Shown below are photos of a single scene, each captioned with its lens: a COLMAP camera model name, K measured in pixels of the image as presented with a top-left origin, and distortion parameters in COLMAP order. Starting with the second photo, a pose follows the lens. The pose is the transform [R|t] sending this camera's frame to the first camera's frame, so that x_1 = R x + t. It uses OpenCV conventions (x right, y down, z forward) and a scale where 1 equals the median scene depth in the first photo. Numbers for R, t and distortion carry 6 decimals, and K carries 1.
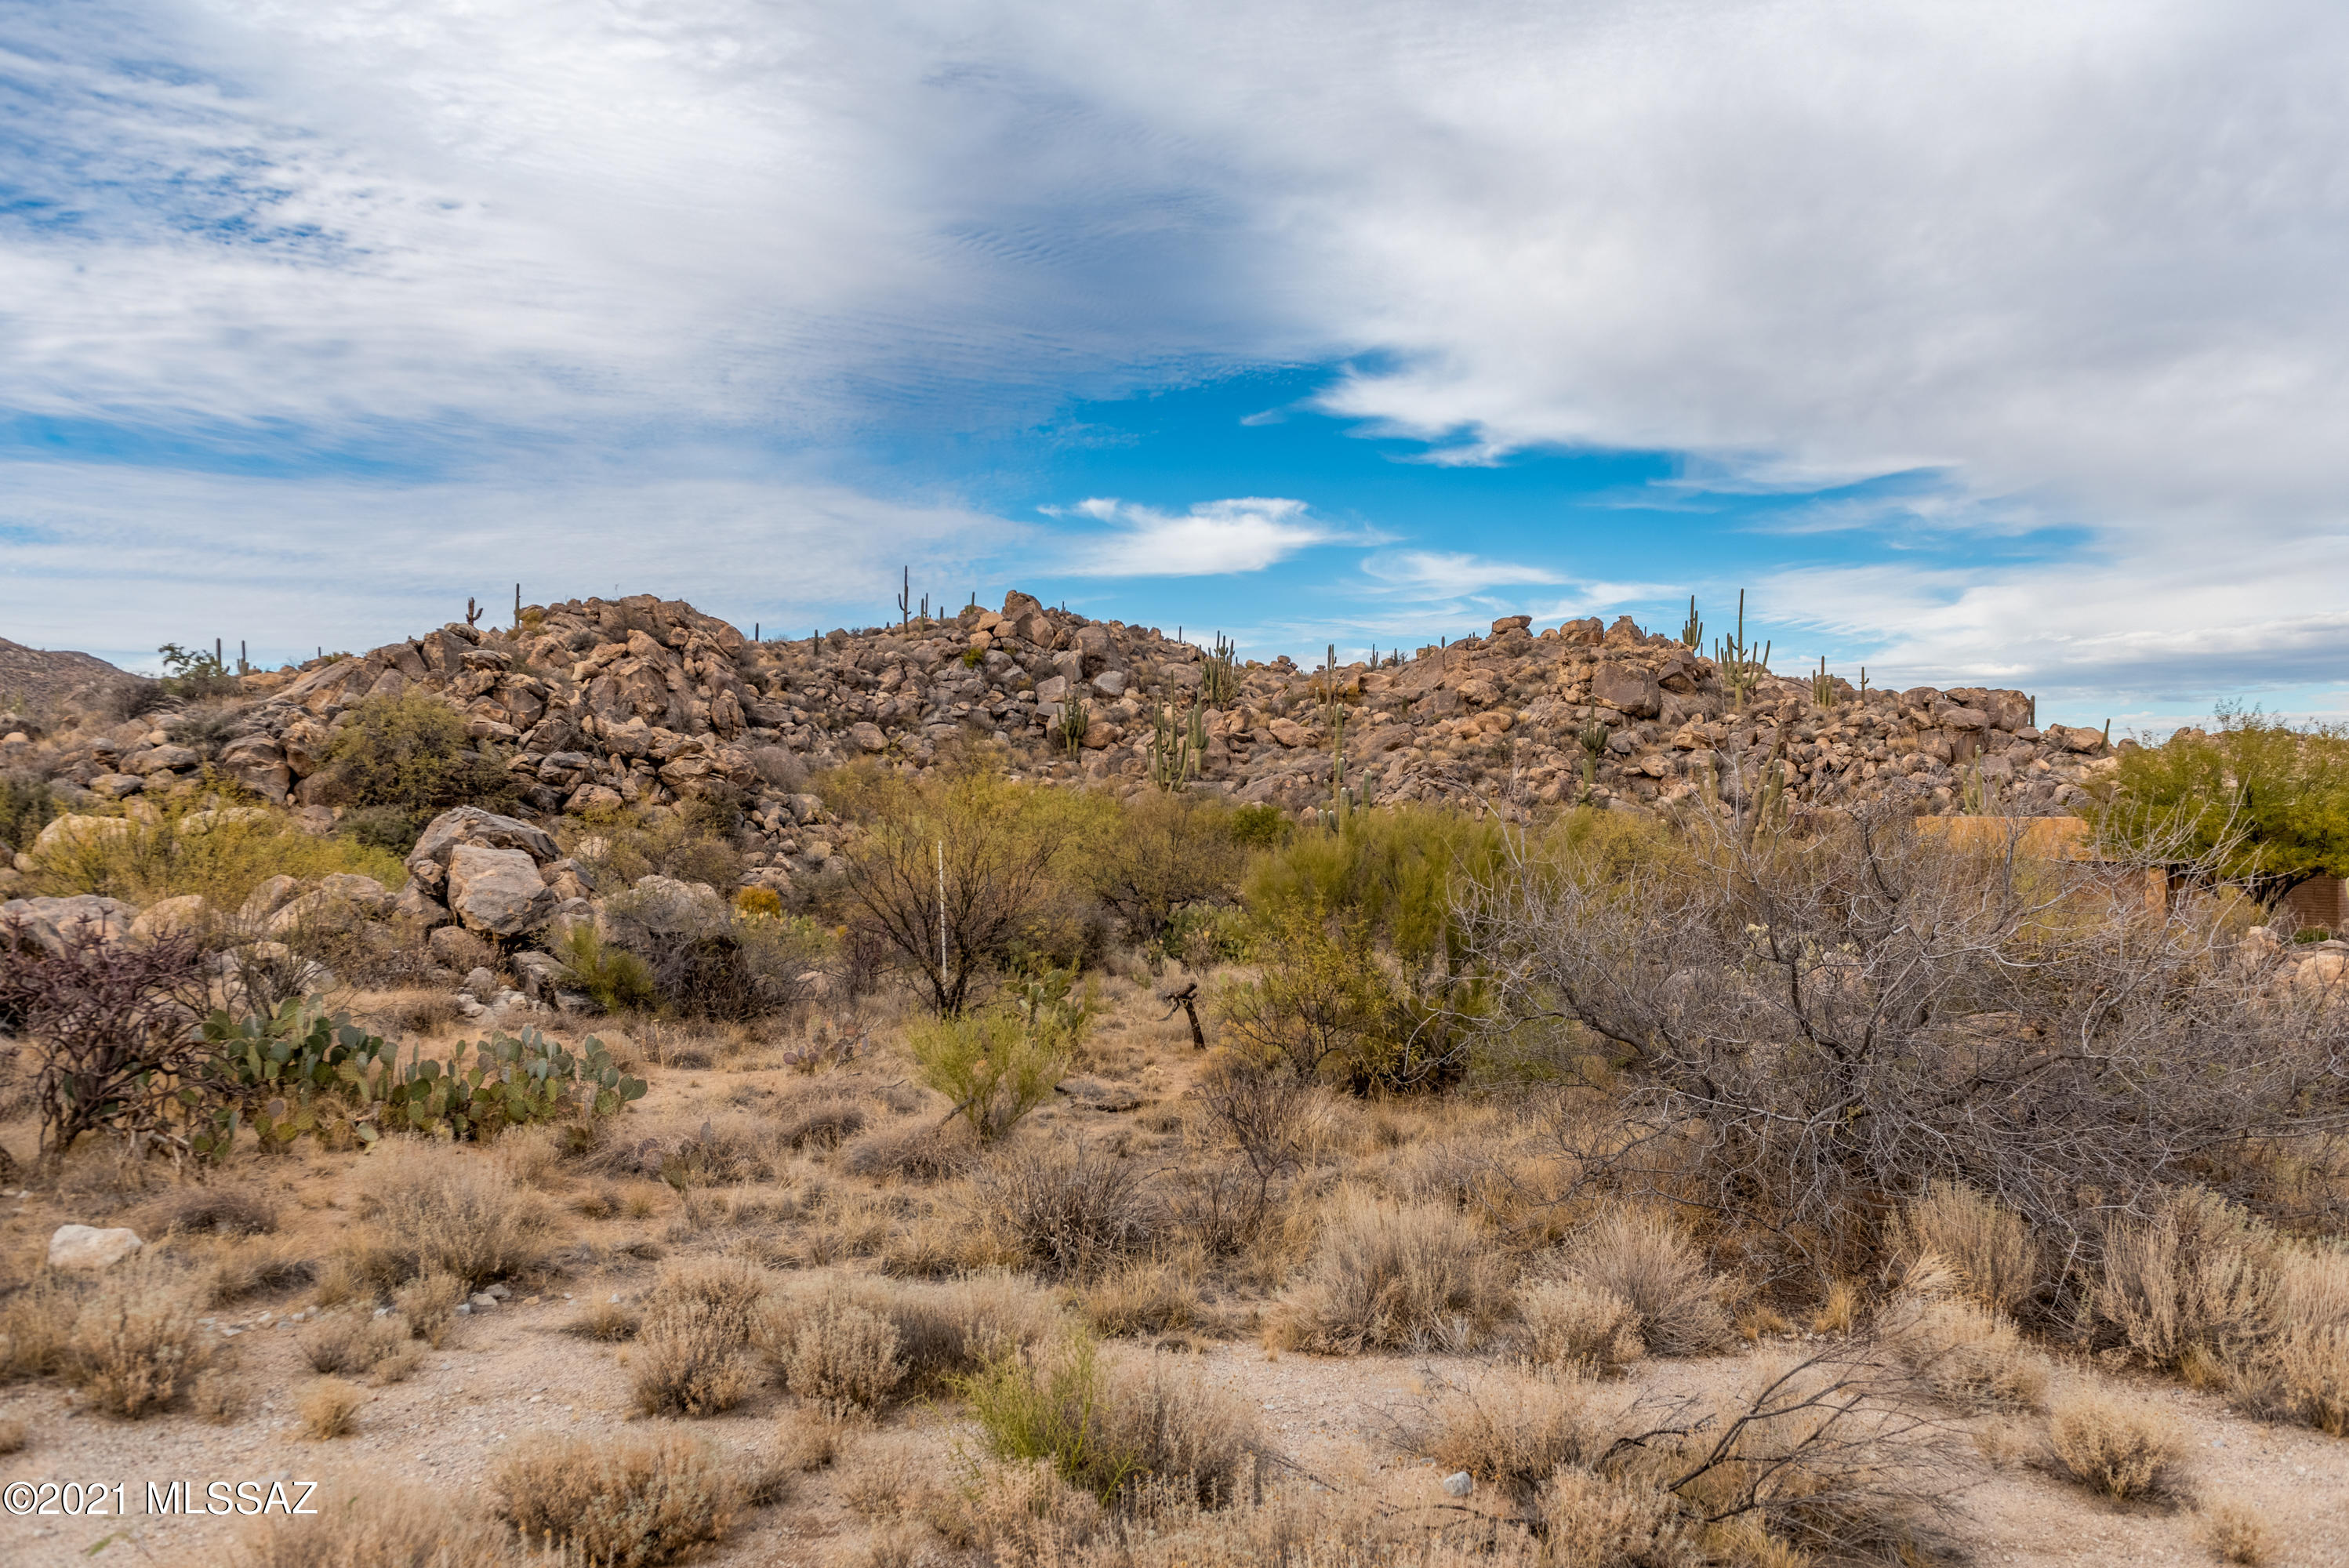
lens RADIAL K [[1567.1, 0, 1174.5], [0, 1567.1, 784.0], [0, 0, 1]] dist [0.000185, 0.002882]
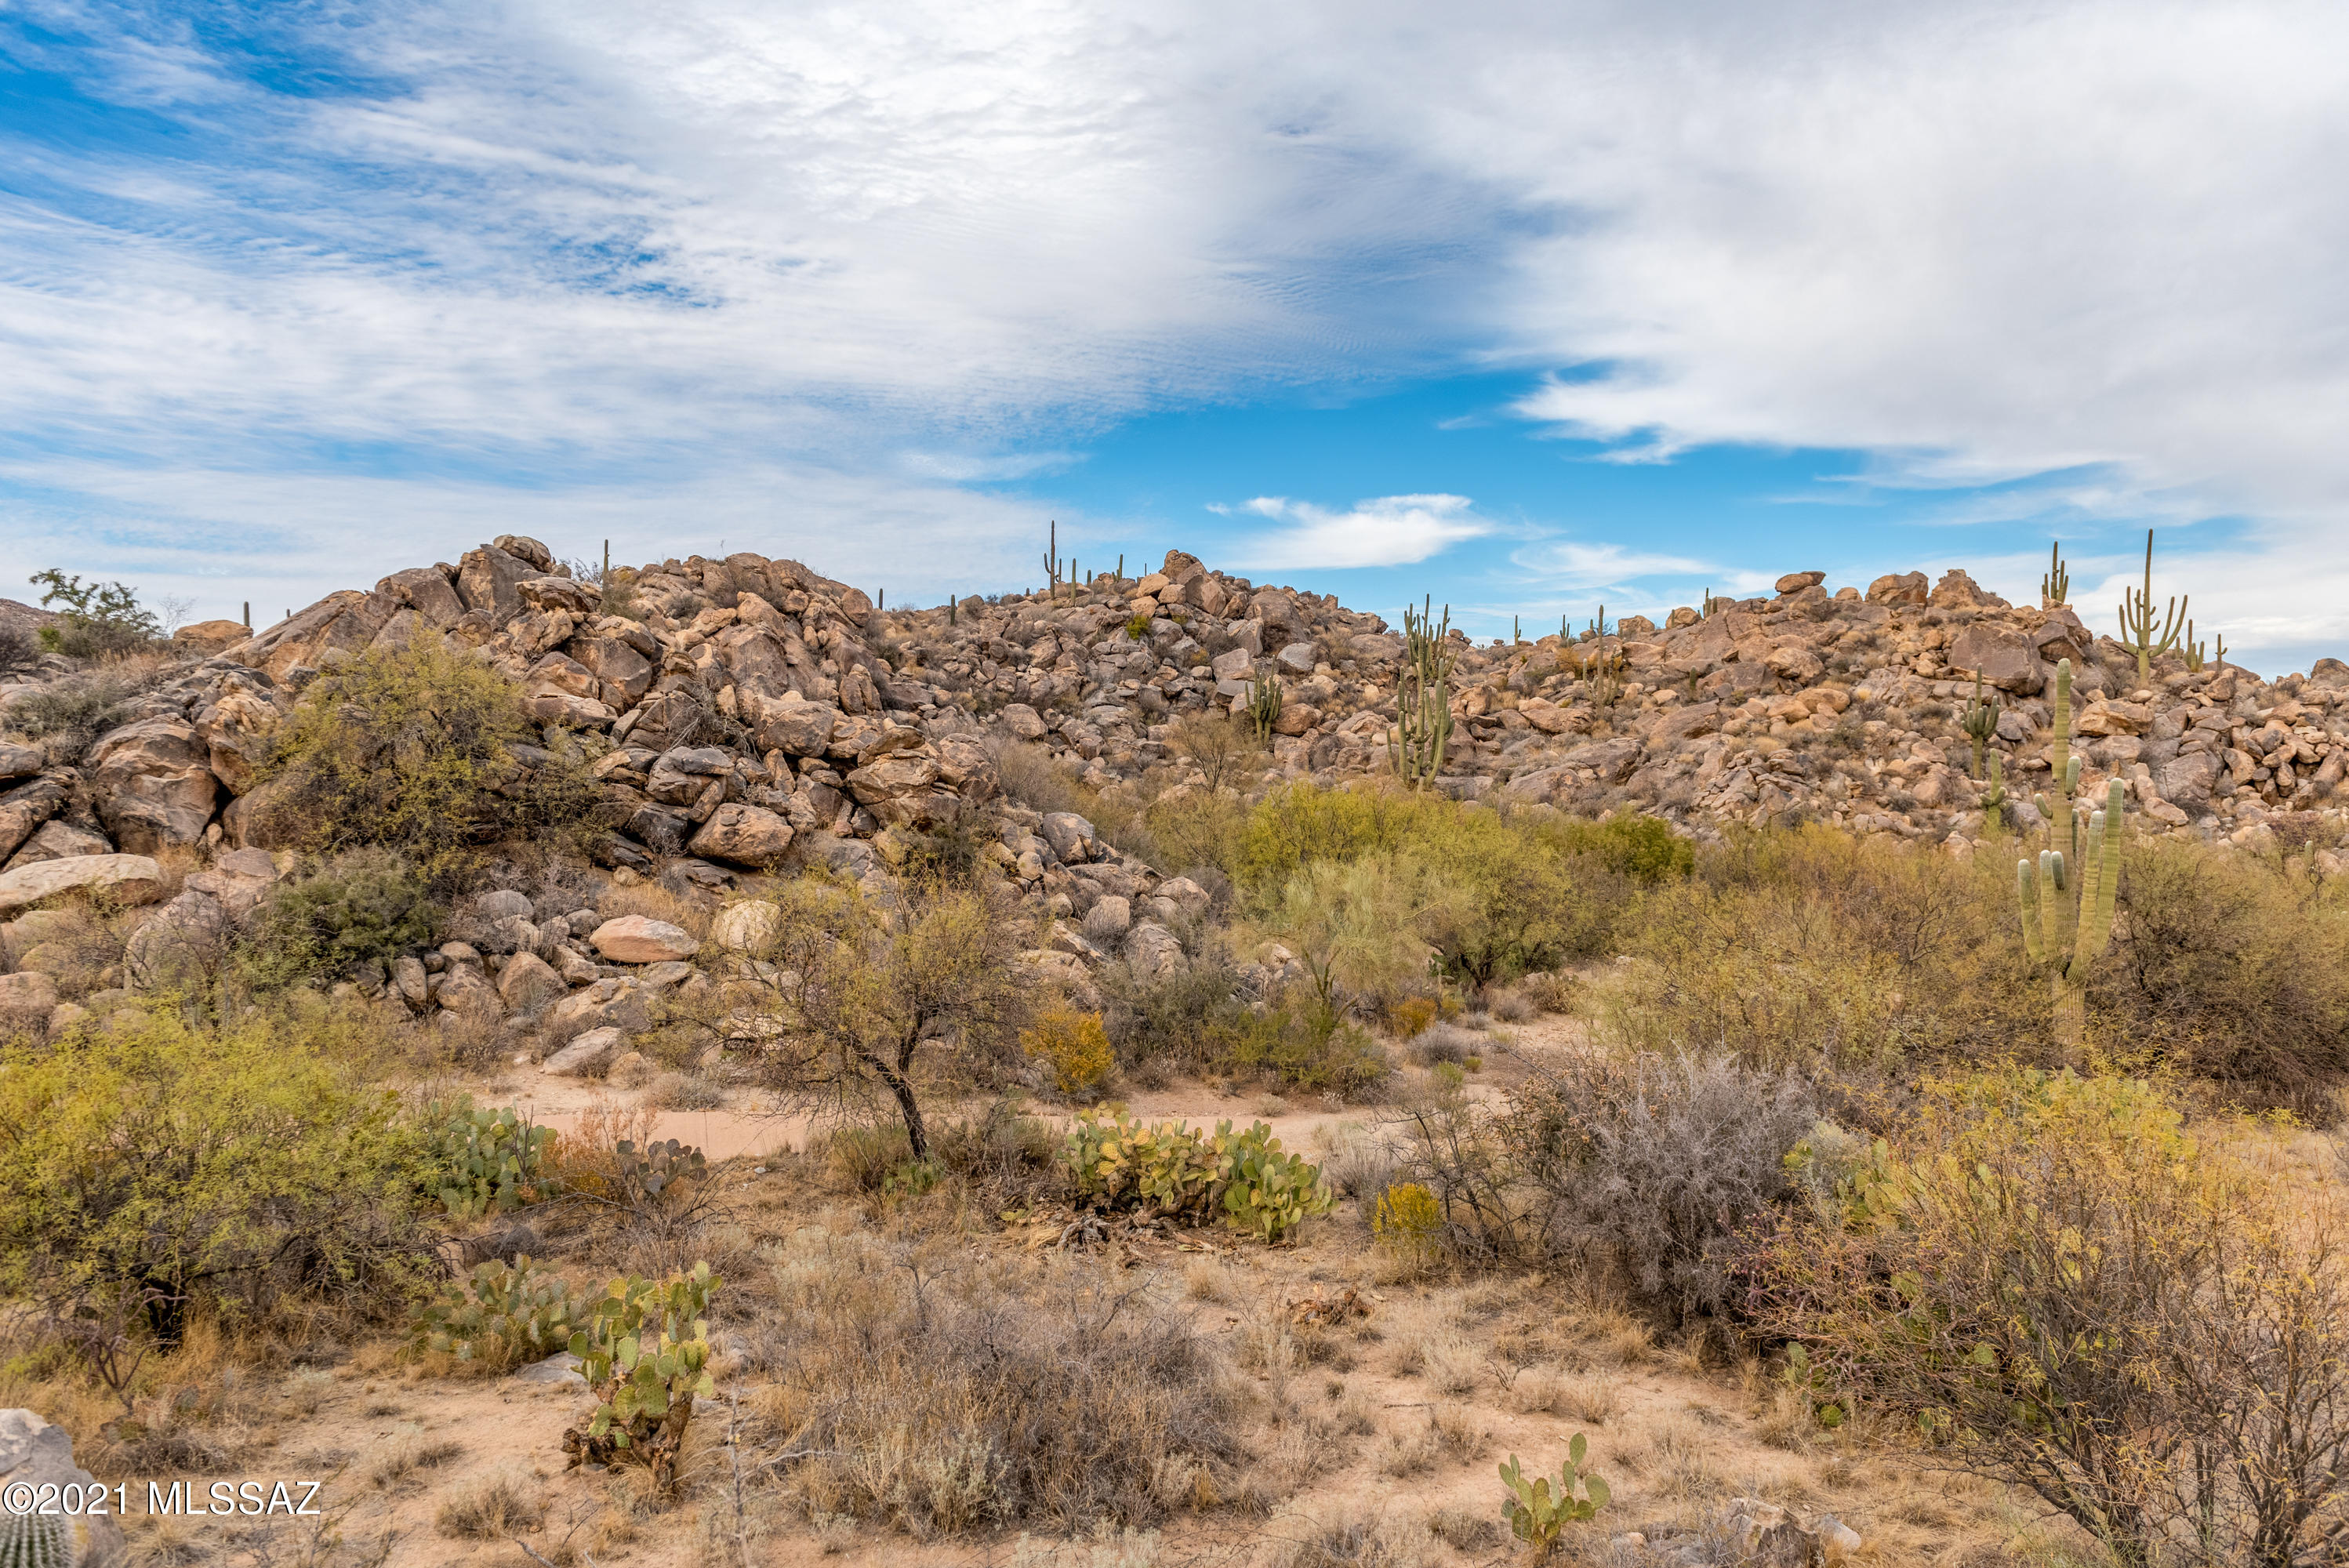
lens RADIAL K [[1567.1, 0, 1174.5], [0, 1567.1, 784.0], [0, 0, 1]] dist [0.000185, 0.002882]
pose [[0.998834, 0.000057, -0.048269, -0.082414], [0.000413, 0.999953, 0.009732, -0.005580], [0.048267, -0.009740, 0.998787, 0.193657]]
